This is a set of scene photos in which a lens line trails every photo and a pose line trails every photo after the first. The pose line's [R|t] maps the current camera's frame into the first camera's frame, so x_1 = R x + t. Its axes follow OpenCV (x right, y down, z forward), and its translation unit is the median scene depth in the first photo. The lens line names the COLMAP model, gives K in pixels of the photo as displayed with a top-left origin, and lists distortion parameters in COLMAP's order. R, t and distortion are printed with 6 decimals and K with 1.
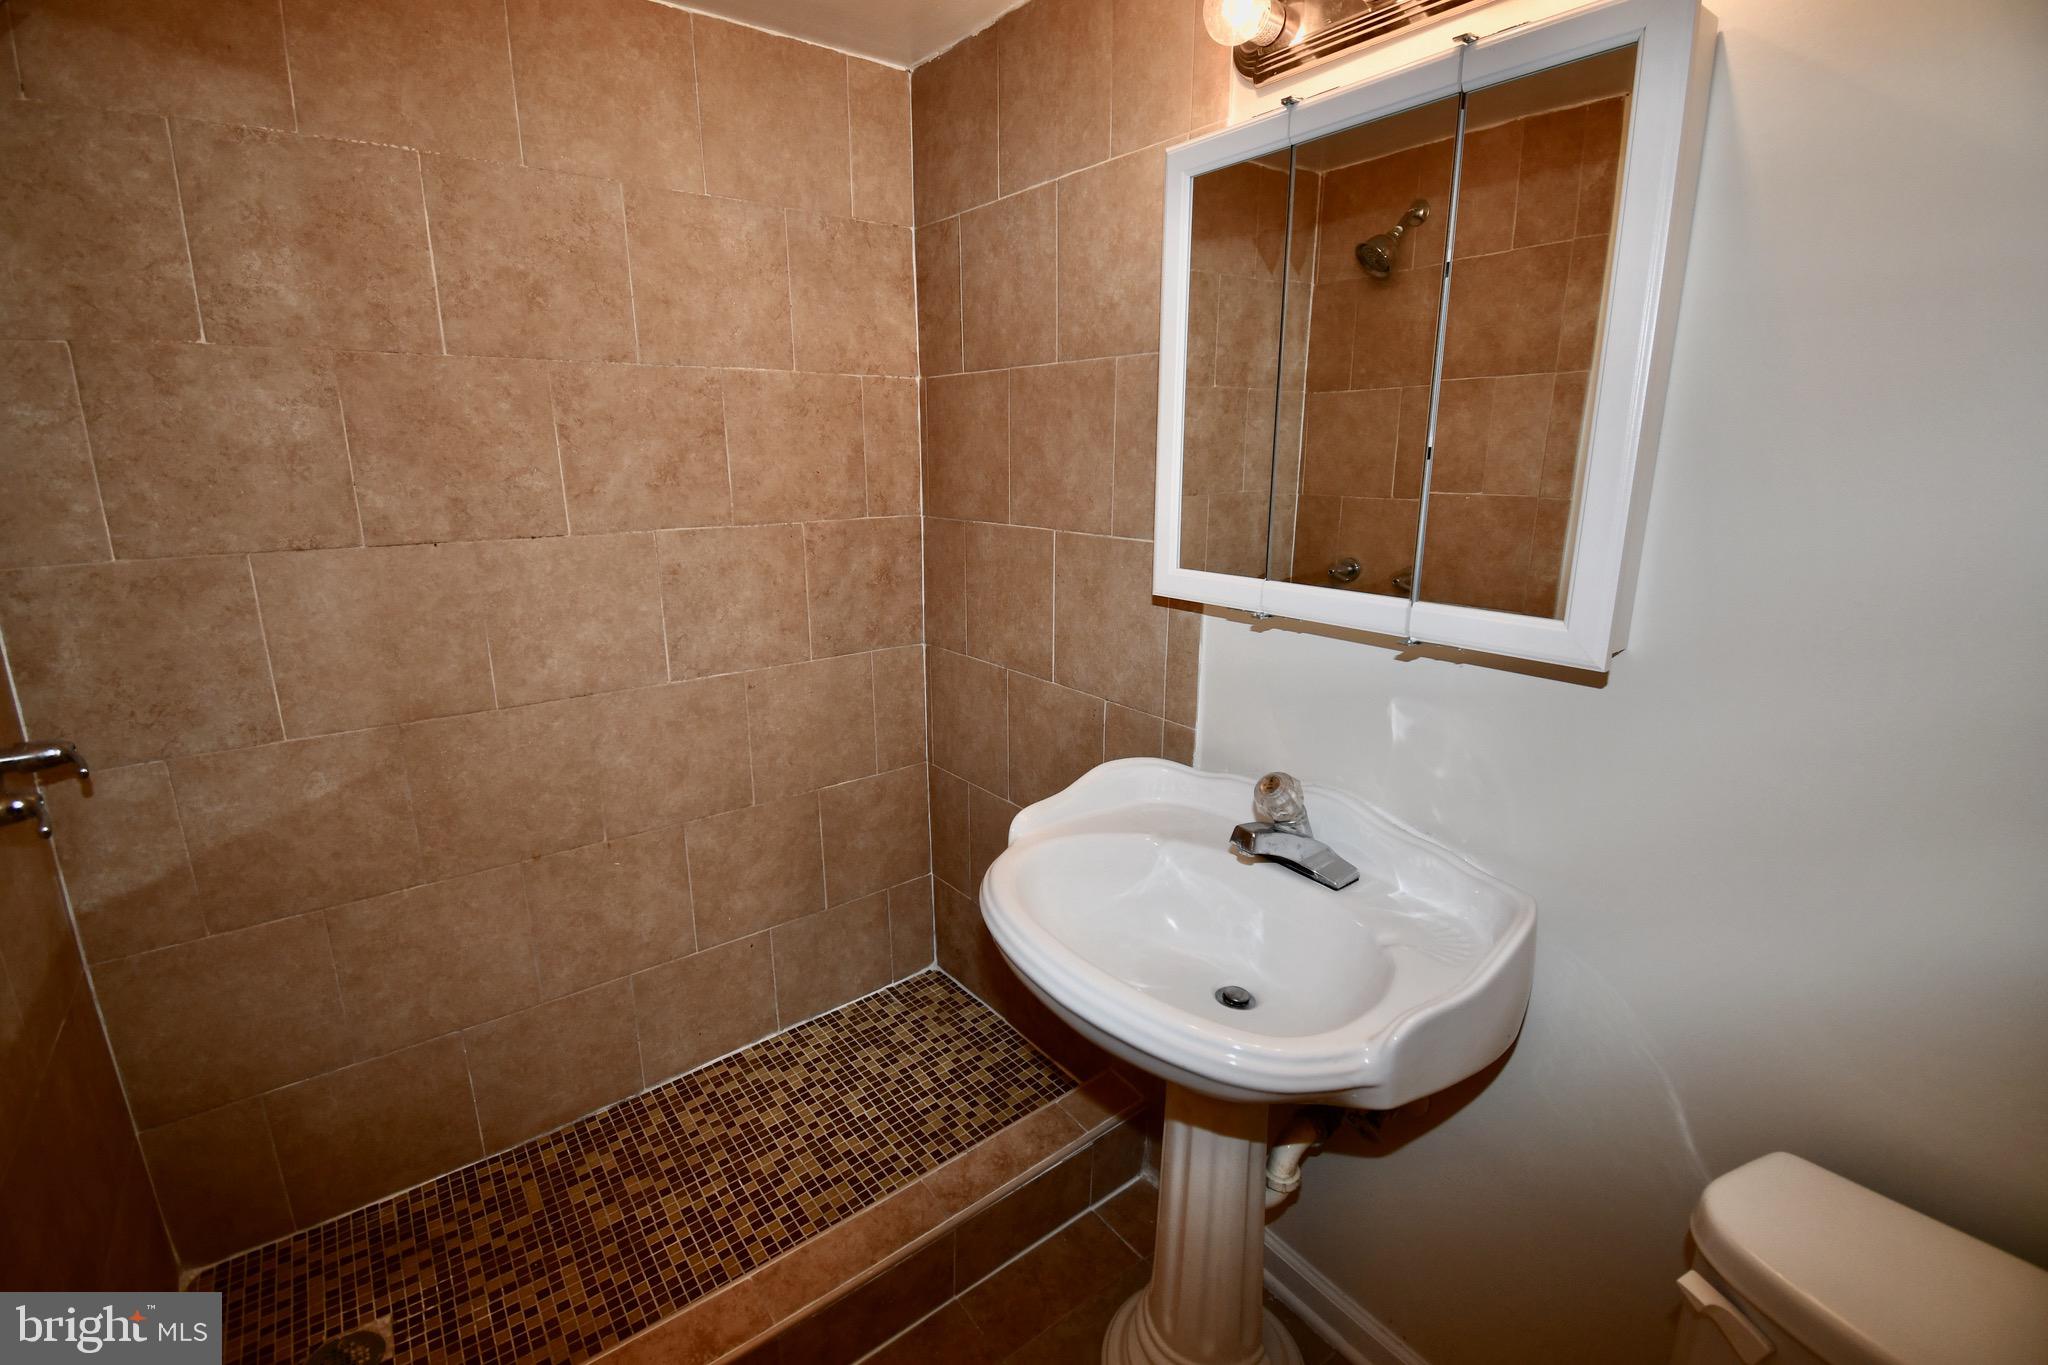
lens RADIAL K [[895.5, 0, 1013.7], [0, 895.5, 671.2], [0, 0, 1]] dist [0.018400, -0.023918]
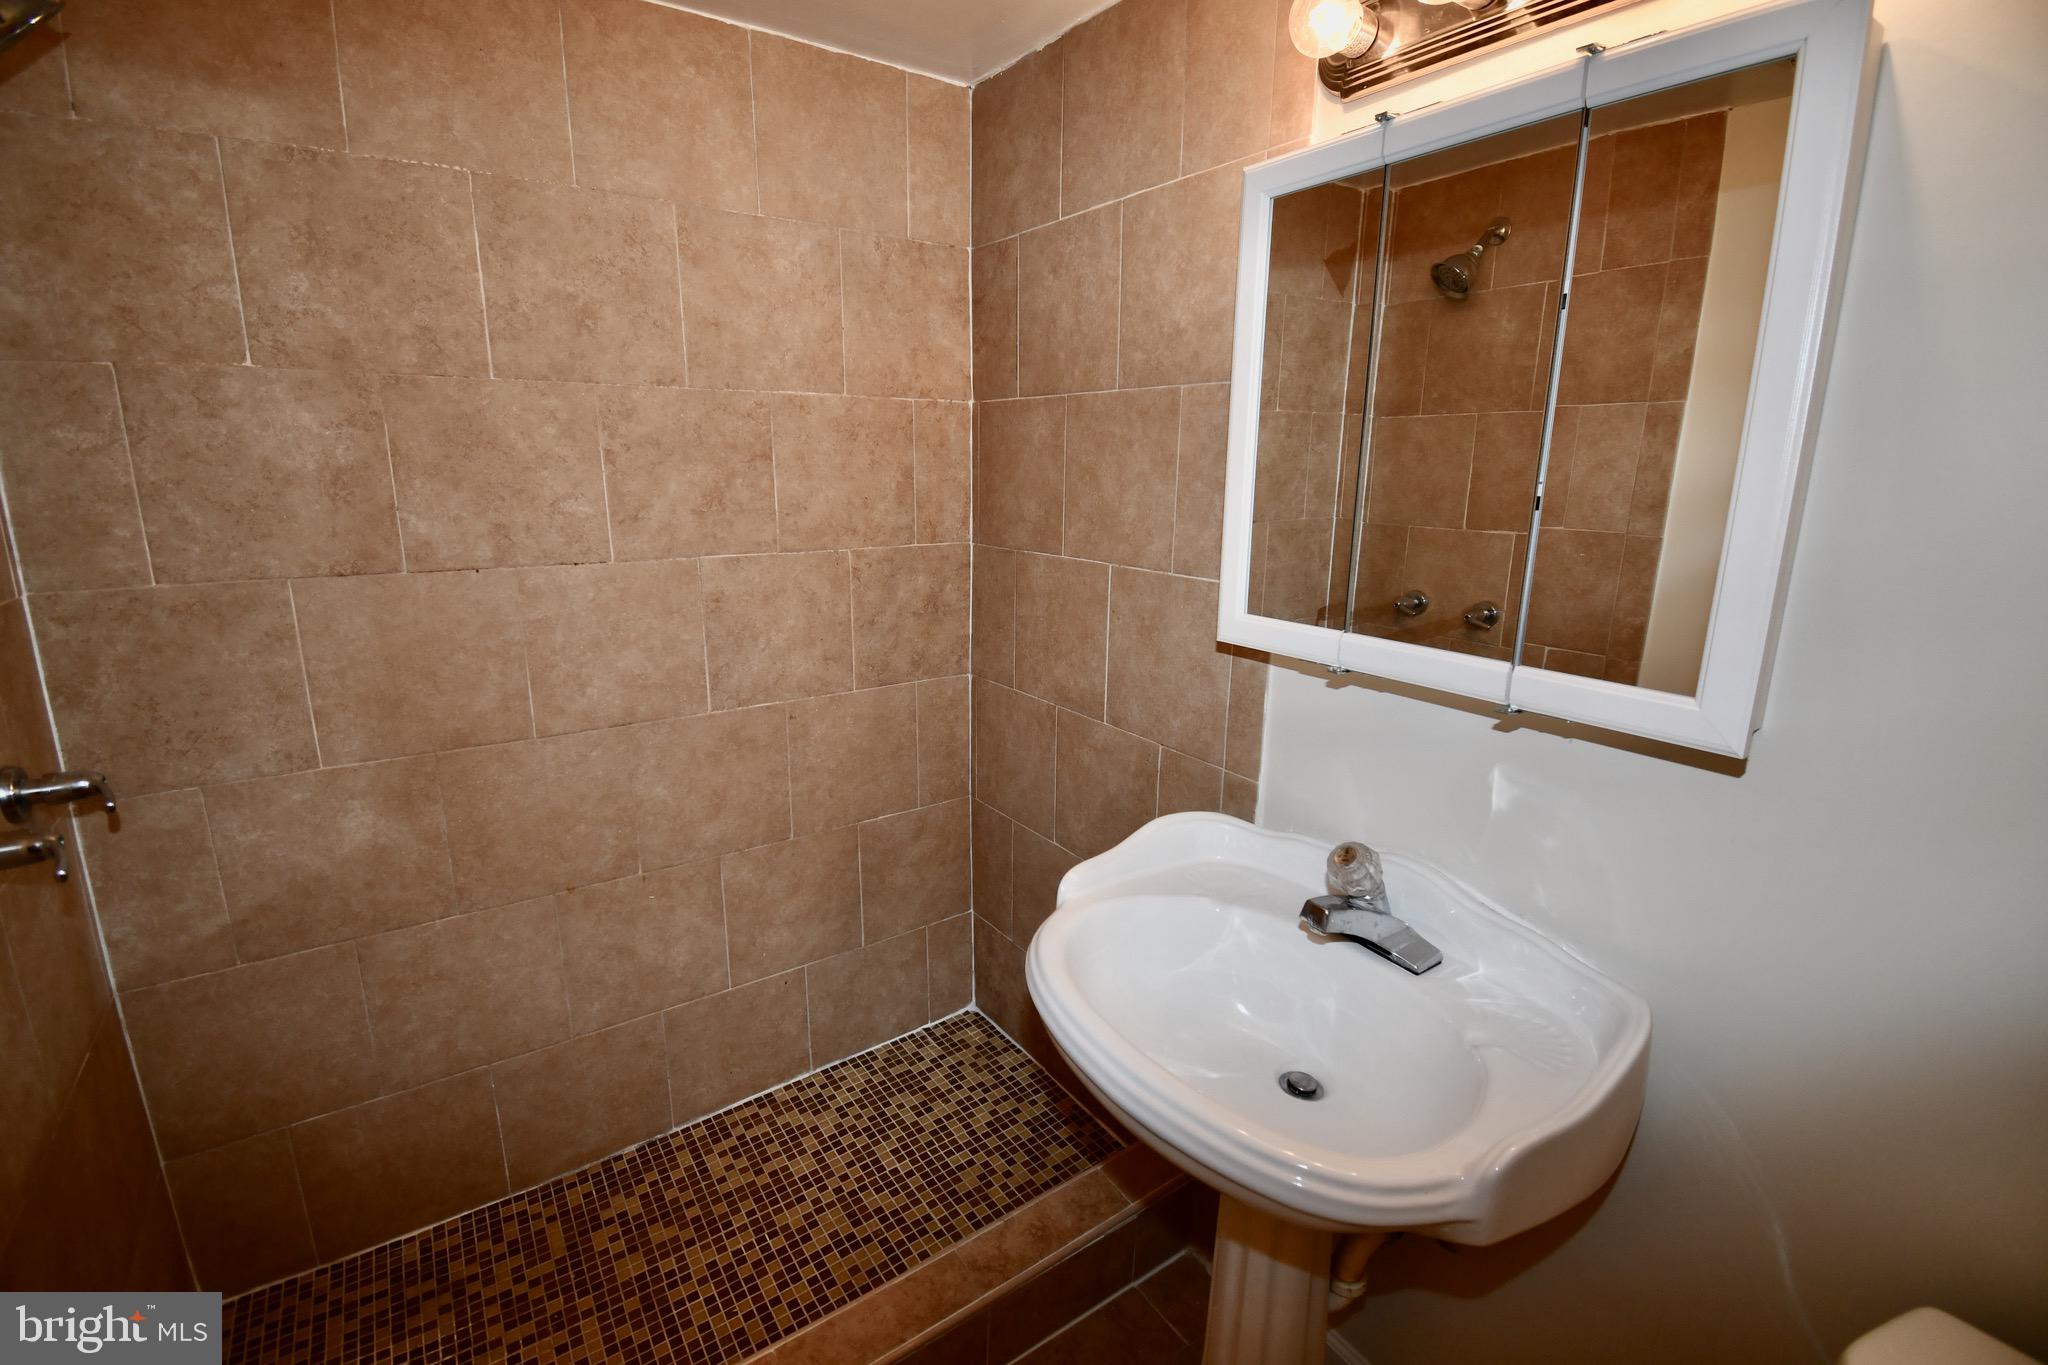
lens RADIAL K [[895.5, 0, 1013.7], [0, 895.5, 671.2], [0, 0, 1]] dist [0.018400, -0.023918]
pose [[0.998613, 0.023302, -0.047222, -0.009465], [-0.023871, 0.999649, -0.011529, -0.030026], [0.046937, 0.012640, 0.998818, 0.044422]]
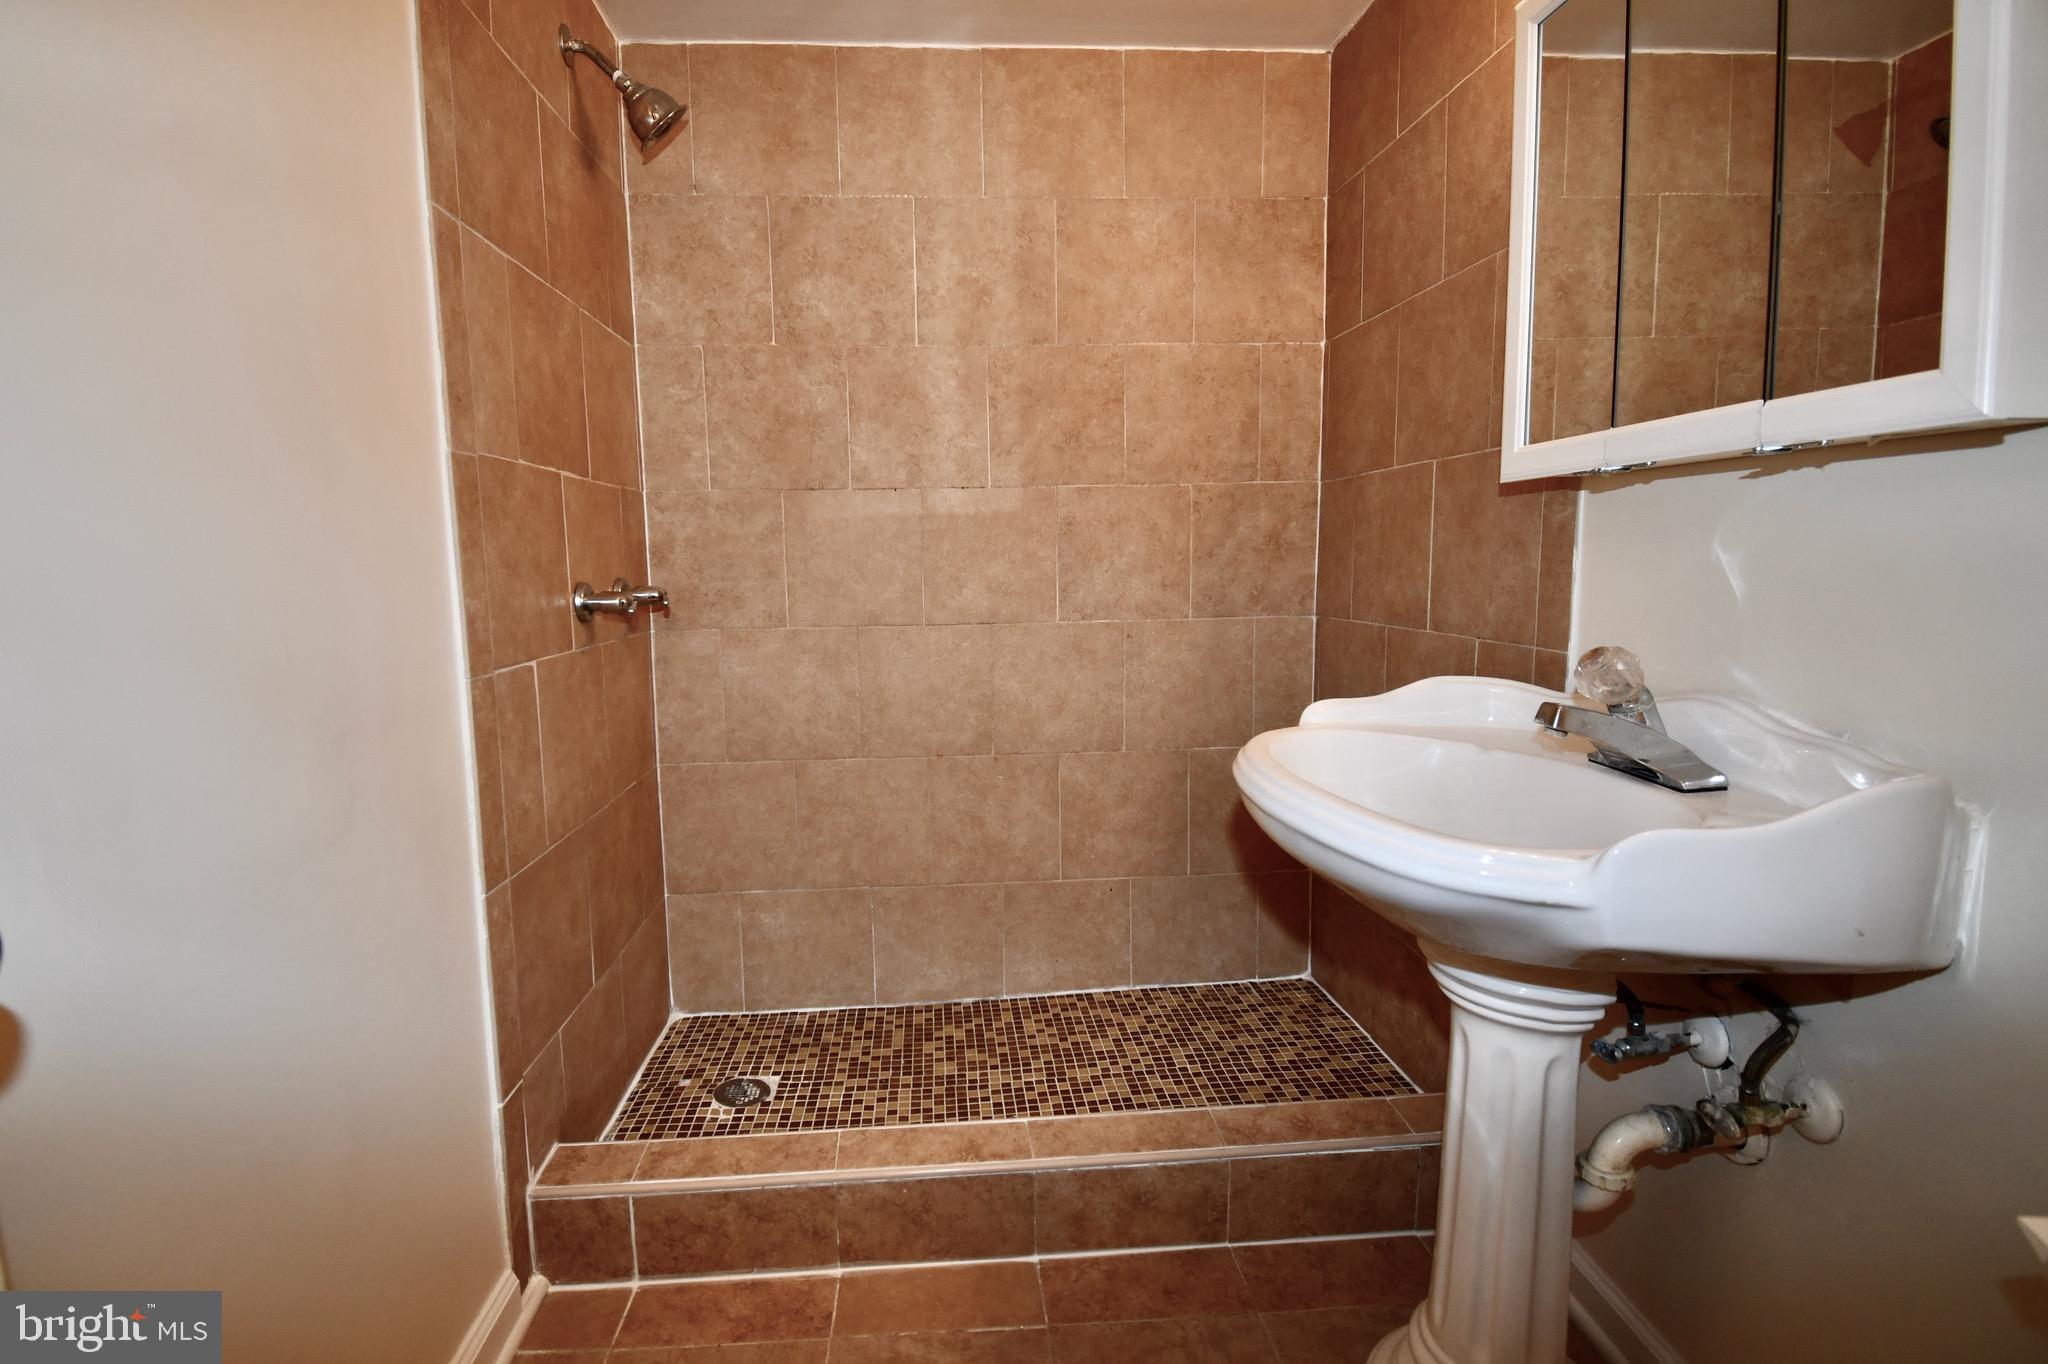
lens RADIAL K [[943.1, 0, 982.2], [0, 943.1, 672.3], [0, 0, 1]] dist [0.023149, -0.028643]
pose [[0.833520, 0.054326, -0.549812, 0.203609], [-0.119431, 0.989342, -0.083303, 0.194253], [0.539426, 0.135099, 0.831124, -0.032884]]
